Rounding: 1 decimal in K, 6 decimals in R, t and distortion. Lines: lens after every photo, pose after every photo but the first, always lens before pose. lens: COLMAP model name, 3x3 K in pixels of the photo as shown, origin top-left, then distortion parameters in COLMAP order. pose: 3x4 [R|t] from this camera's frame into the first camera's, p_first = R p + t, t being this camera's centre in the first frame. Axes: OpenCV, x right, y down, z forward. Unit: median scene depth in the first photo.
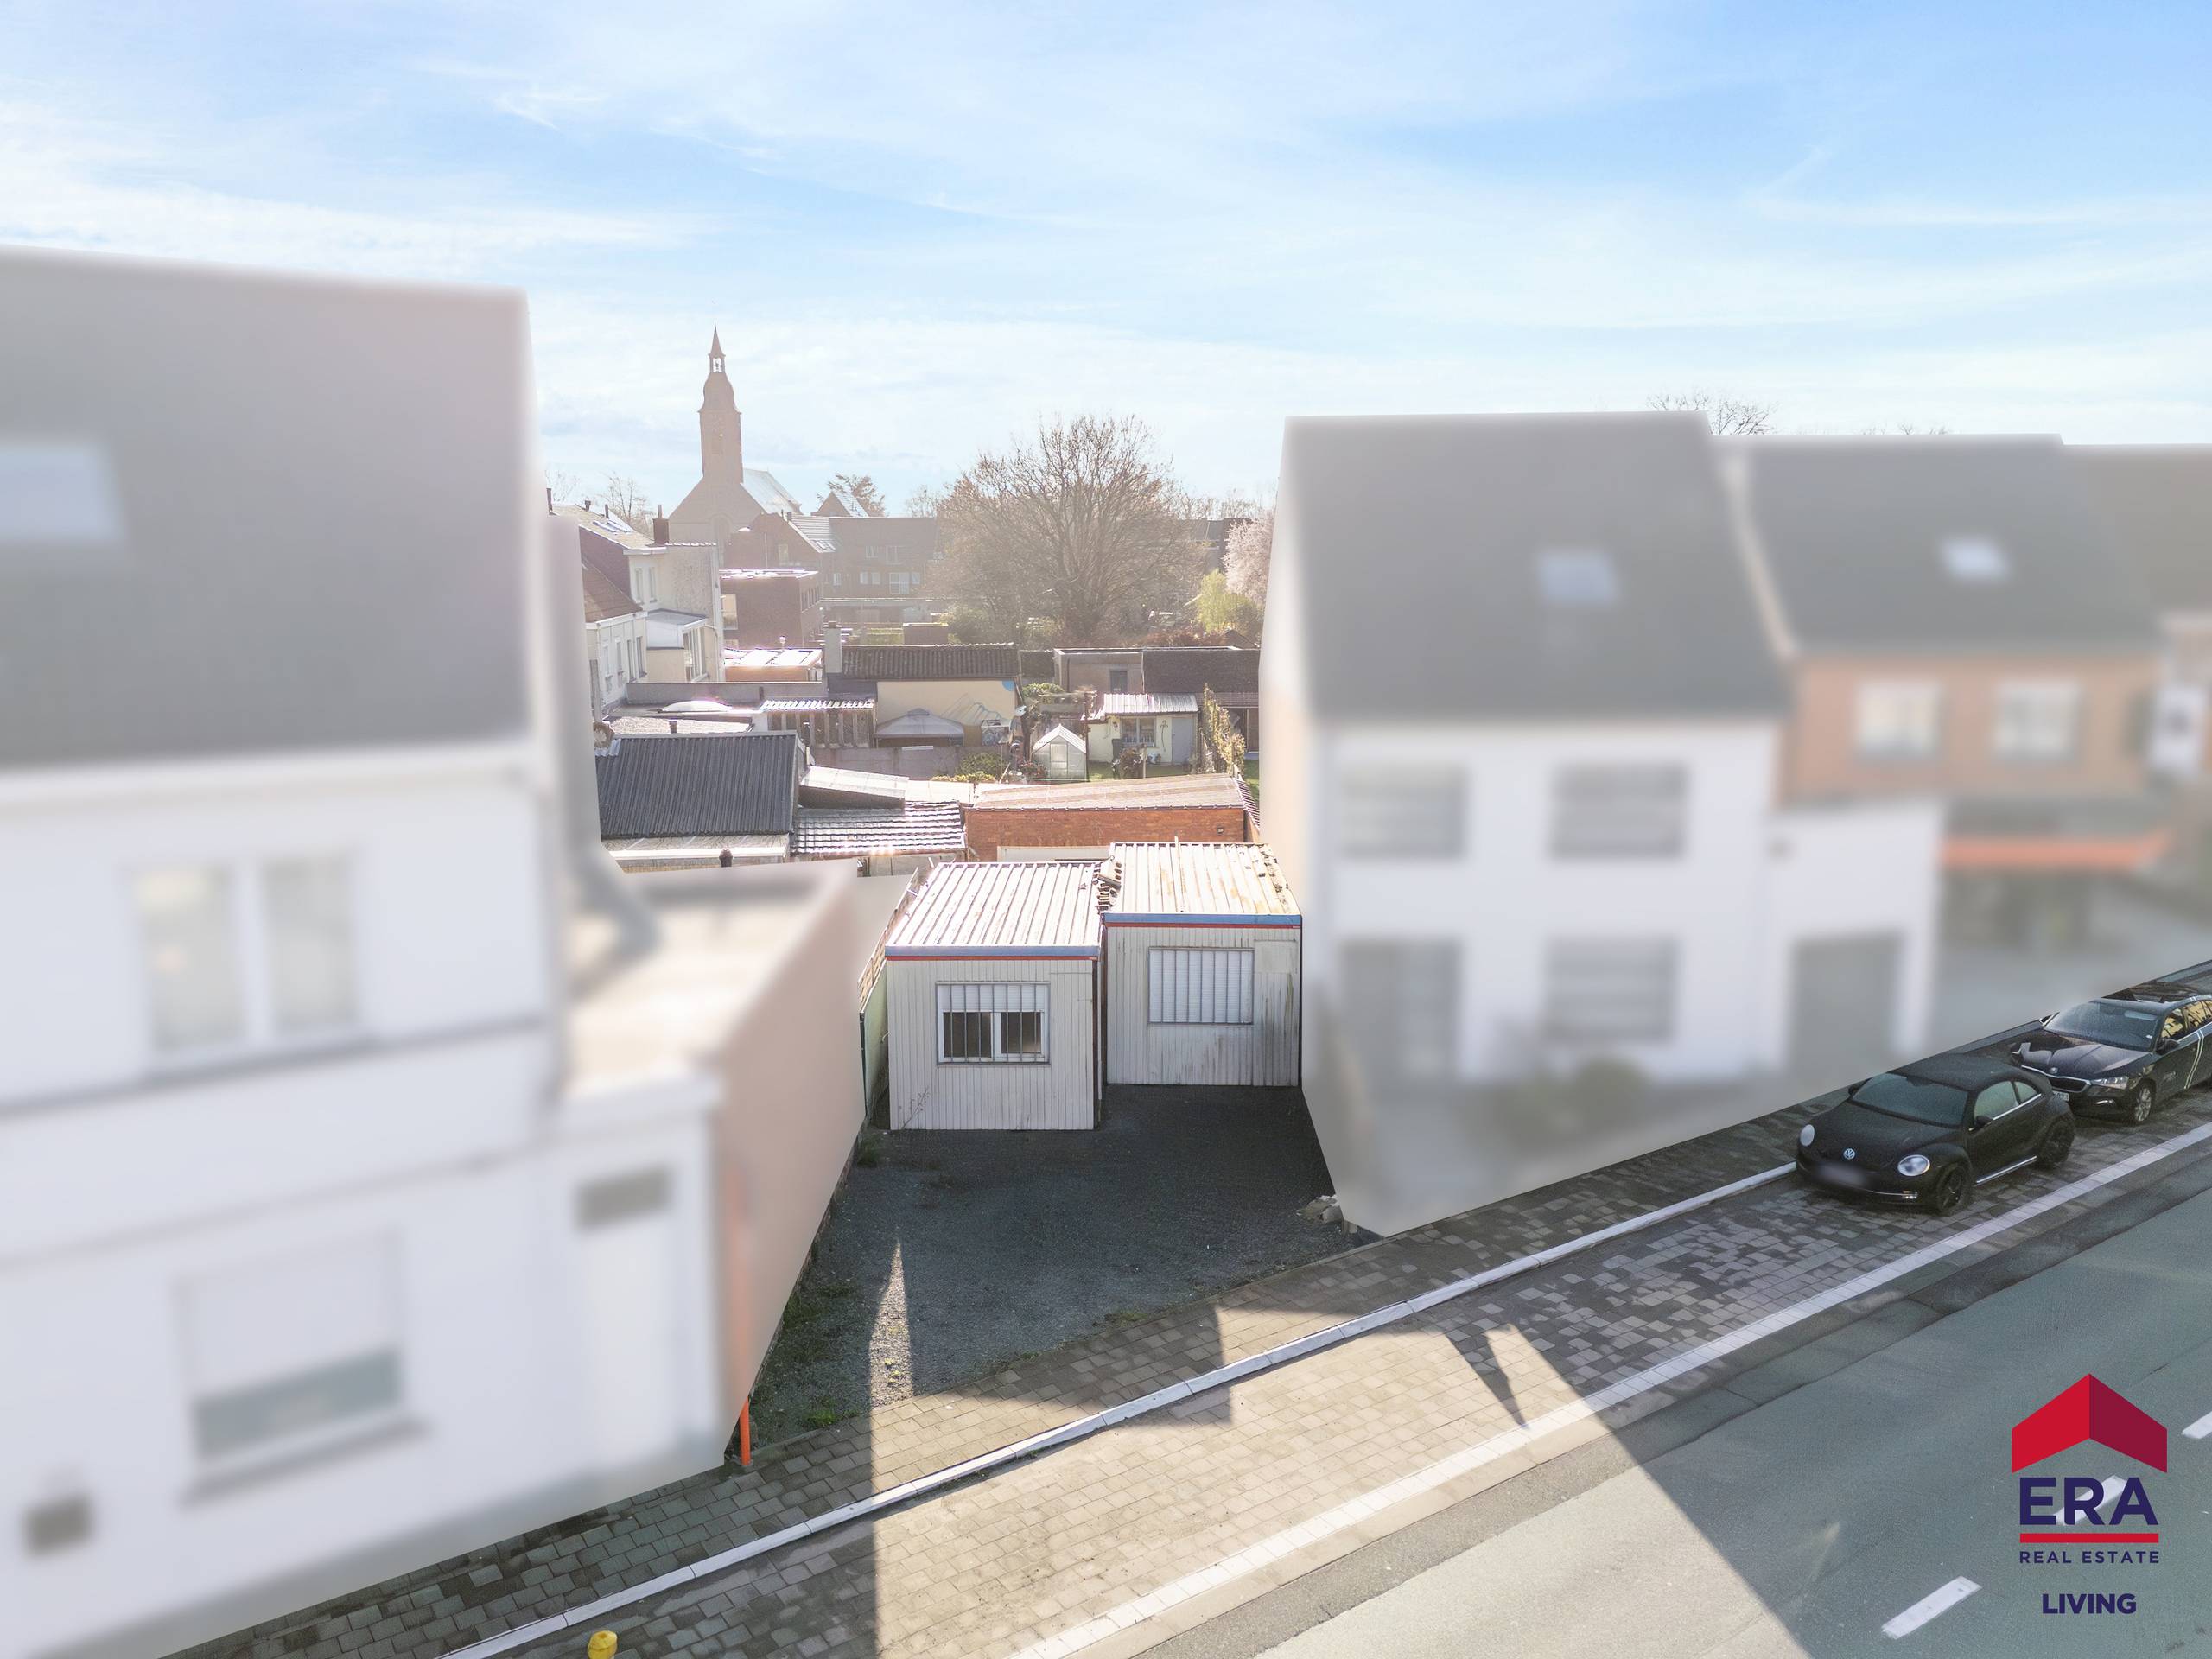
lens RADIAL K [[1573.9, 0, 1111.1], [0, 1573.9, 843.0], [0, 0, 1]] dist [0.036219, -0.002062]
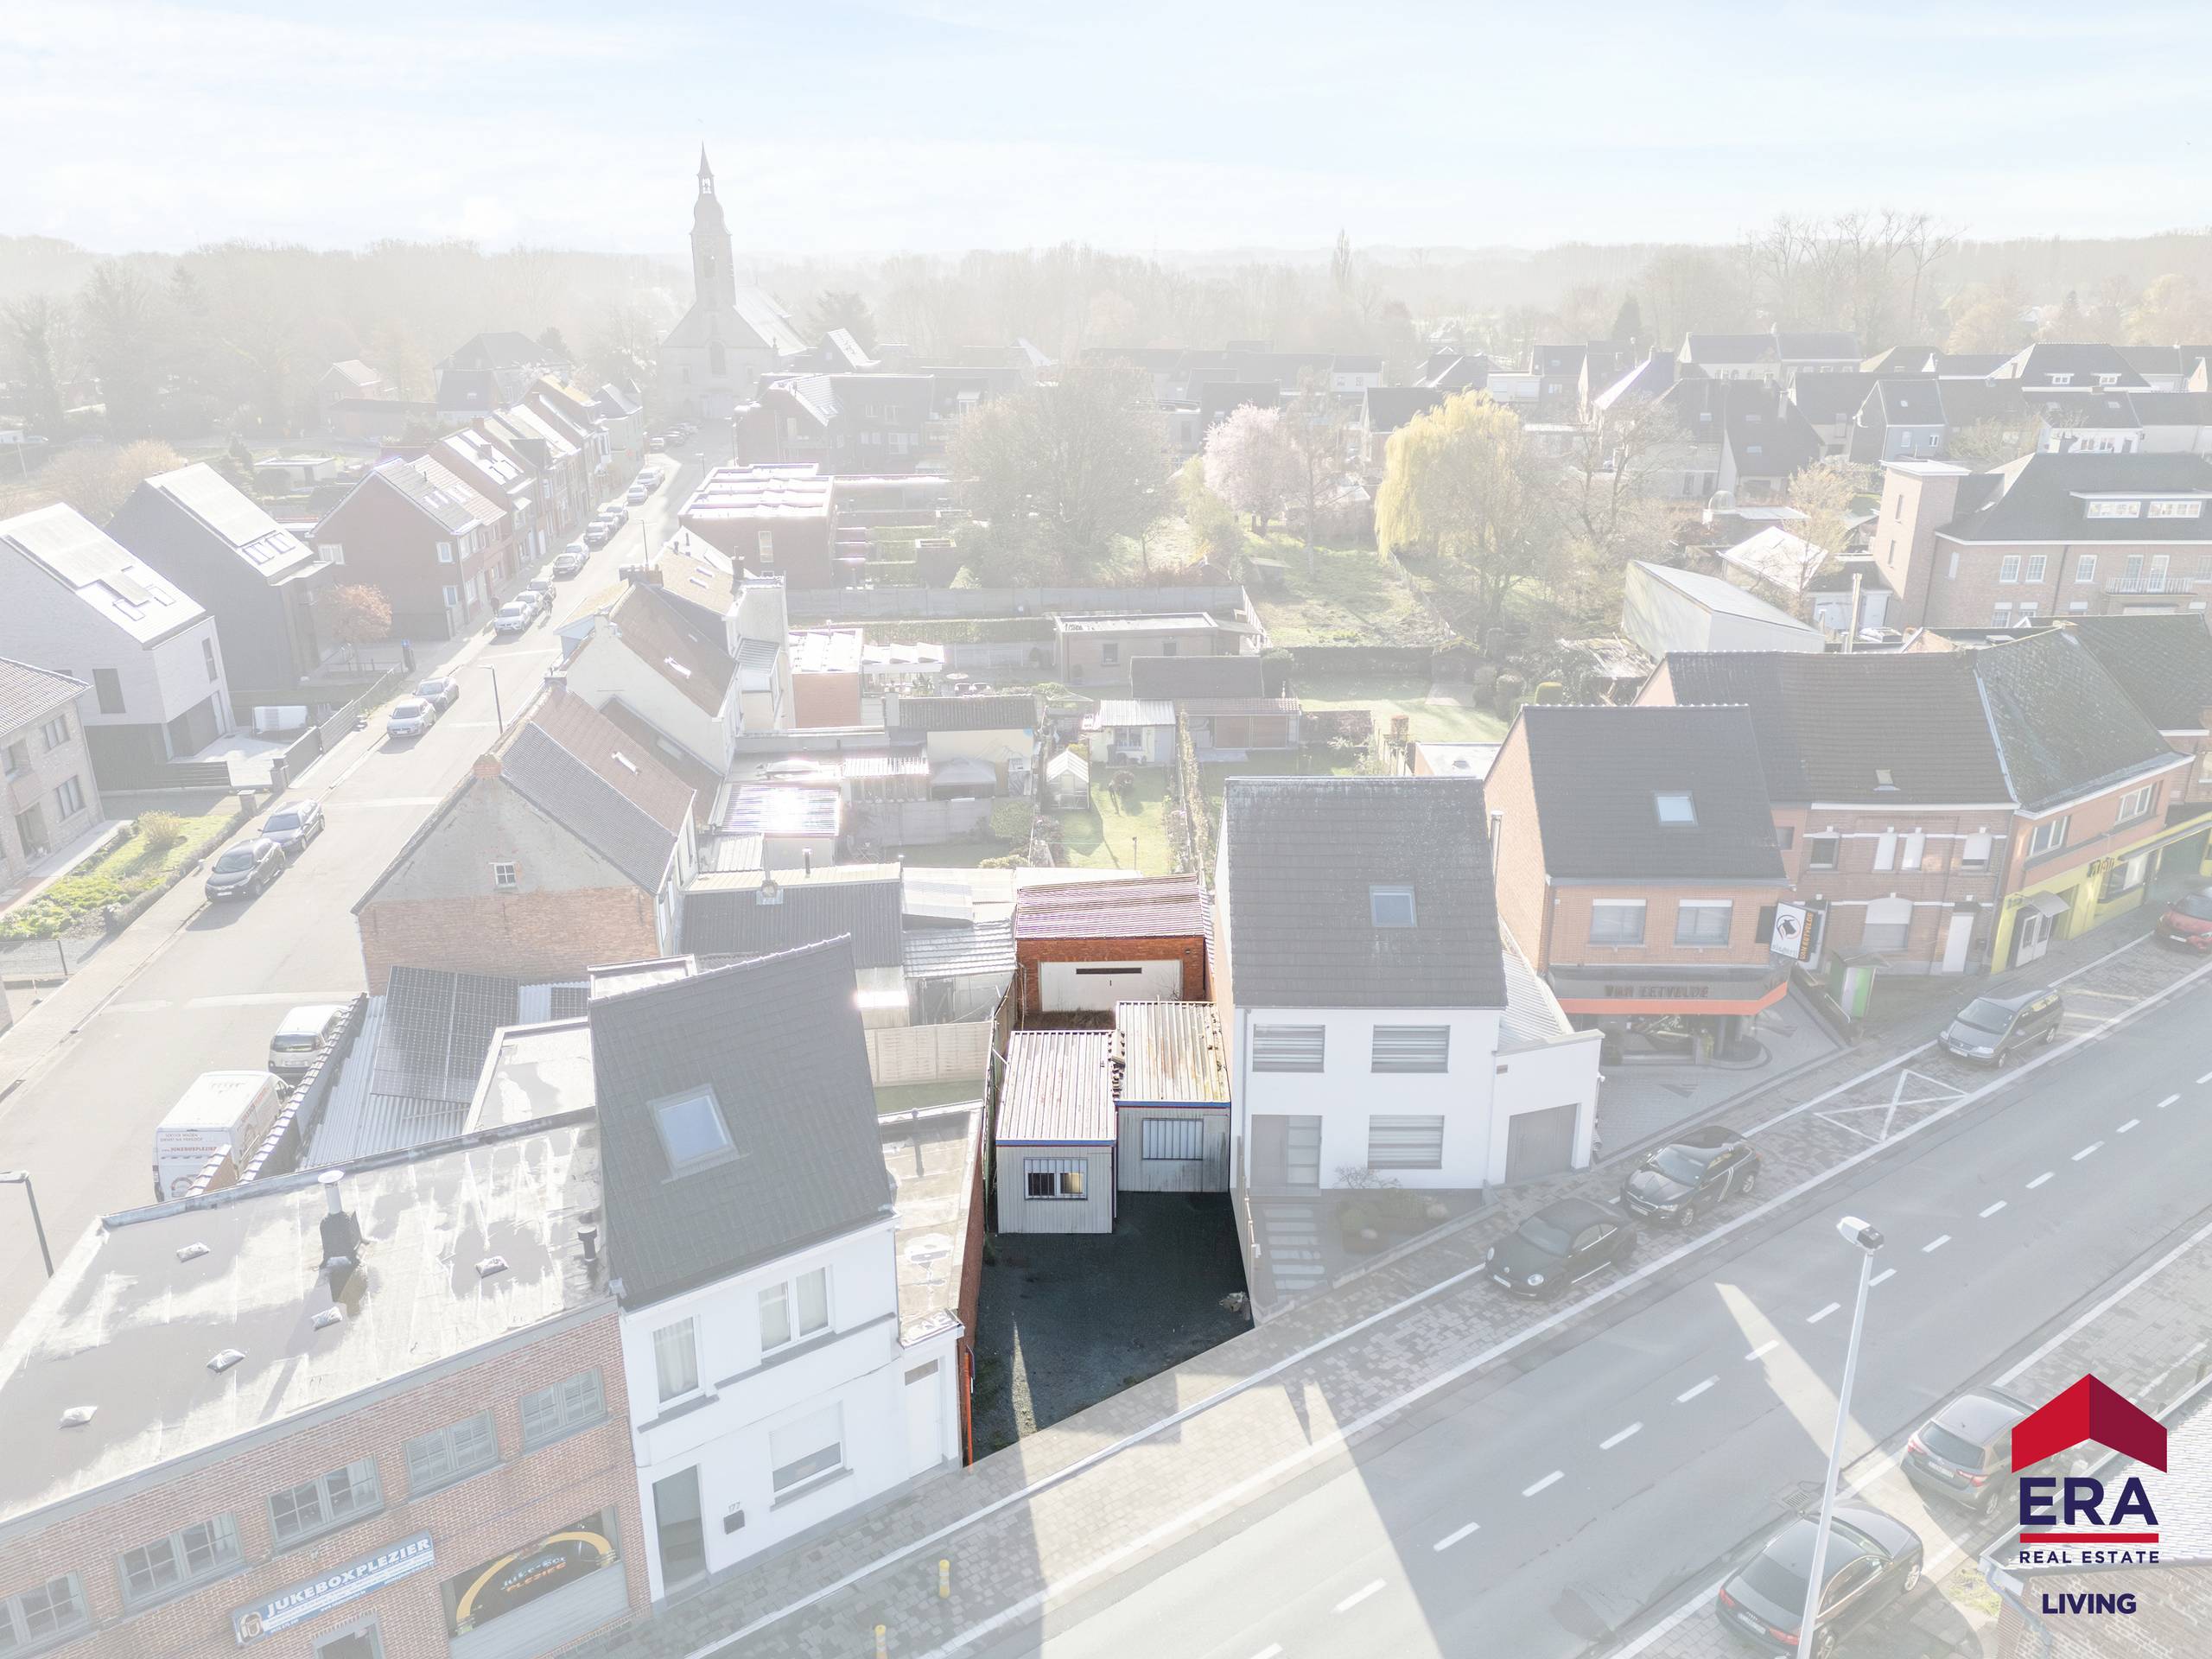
lens RADIAL K [[1573.9, 0, 1109.9], [0, 1573.9, 820.5], [0, 0, 1]] dist [0.036219, -0.002062]
pose [[0.999940, -0.004121, 0.010116, -0.036606], [0.002562, 0.988754, 0.149530, -0.687546], [-0.010619, -0.149495, 0.988705, -0.882672]]
